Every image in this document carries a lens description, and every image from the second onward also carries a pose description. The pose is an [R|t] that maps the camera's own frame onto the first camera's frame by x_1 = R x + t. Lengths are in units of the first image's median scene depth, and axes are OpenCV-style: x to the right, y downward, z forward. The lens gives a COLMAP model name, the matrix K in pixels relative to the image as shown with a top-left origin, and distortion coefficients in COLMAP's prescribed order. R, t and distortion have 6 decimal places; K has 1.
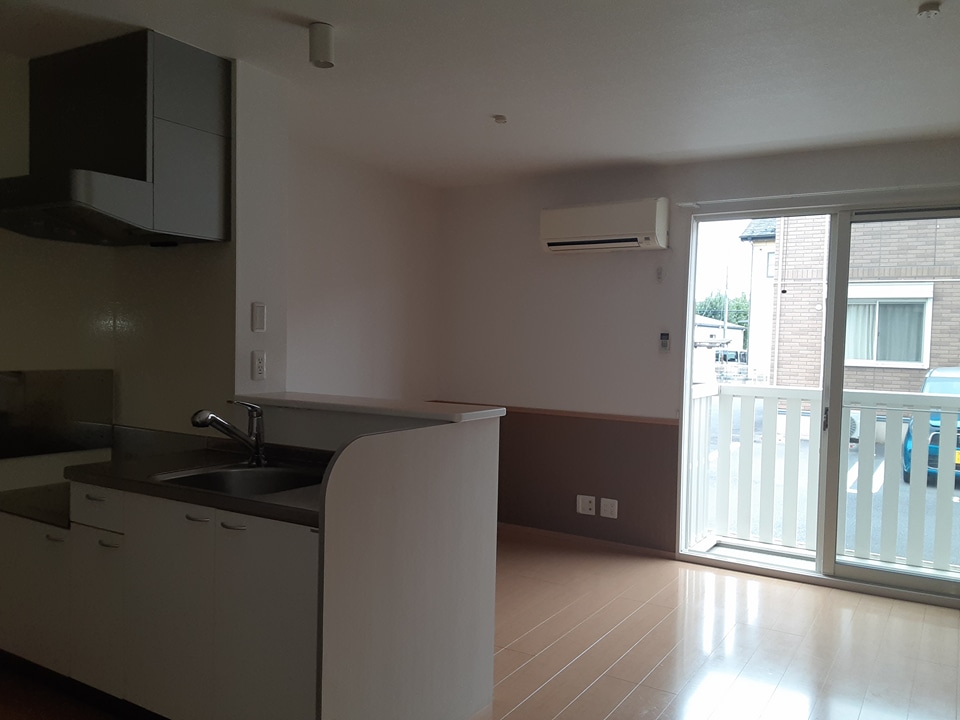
lens RADIAL K [[741.9, 0, 504.5], [0, 741.9, 377.9], [0, 0, 1]] dist [0.109869, -0.149613]
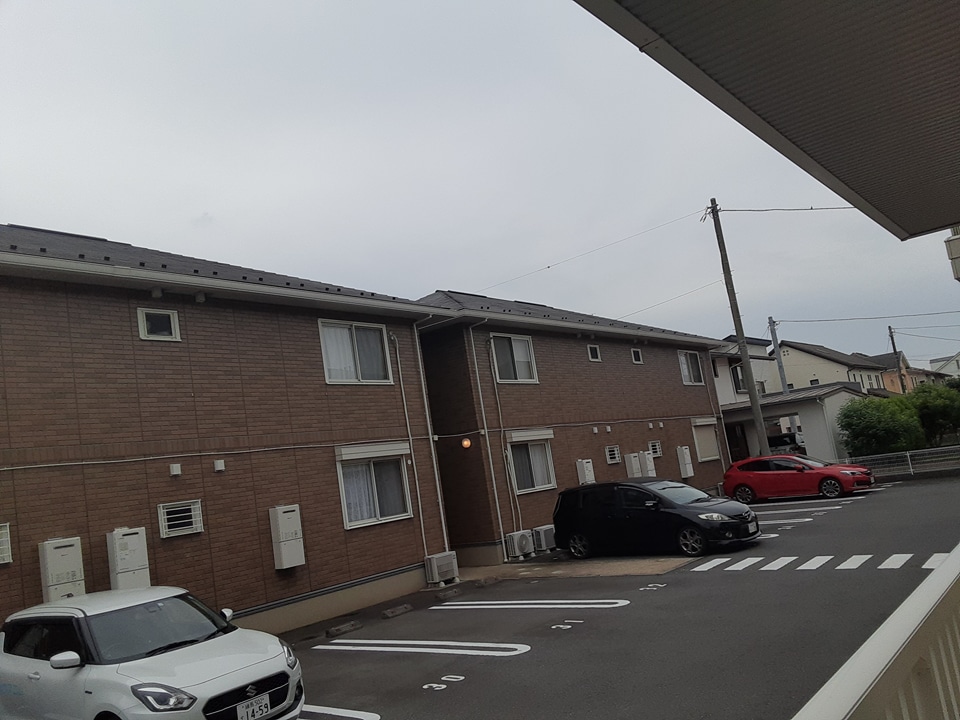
lens RADIAL K [[741.9, 0, 504.5], [0, 741.9, 377.9], [0, 0, 1]] dist [0.109869, -0.149613]
pose [[0.139986, 0.087503, 0.986279, -0.505580], [0.194244, 0.974305, -0.114011, -0.058889], [-0.970914, 0.207539, 0.119392, 0.663110]]
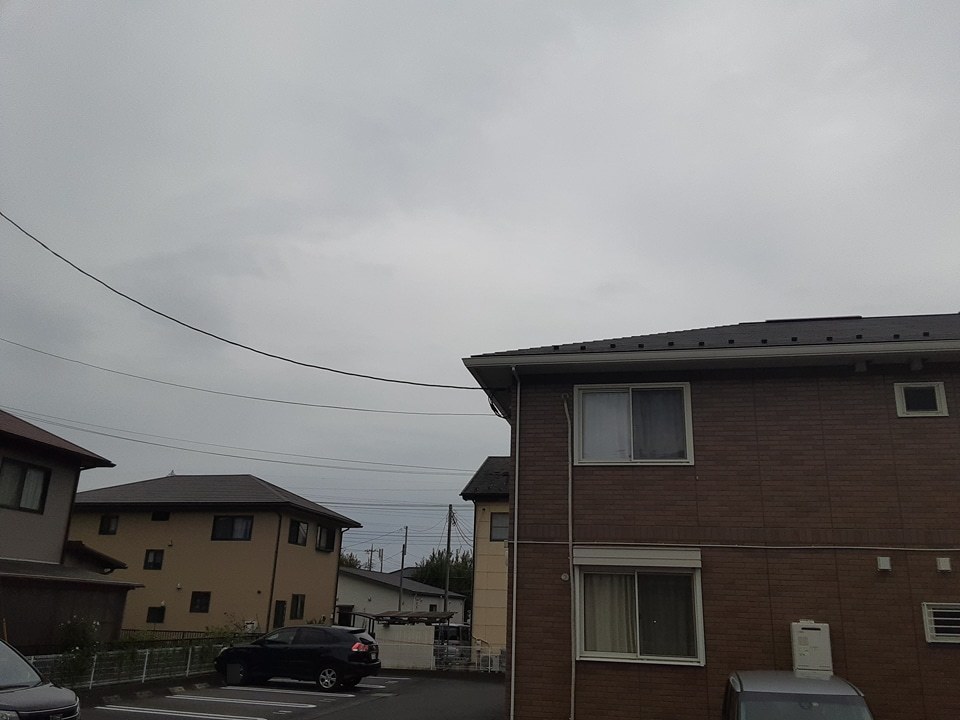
lens RADIAL K [[741.9, 0, 504.5], [0, 741.9, 377.9], [0, 0, 1]] dist [0.109869, -0.149613]
pose [[0.935565, 0.109137, 0.335869, 0.091090], [0.012105, 0.940582, -0.339350, -0.029128], [-0.352948, 0.321549, 0.878655, 0.310432]]
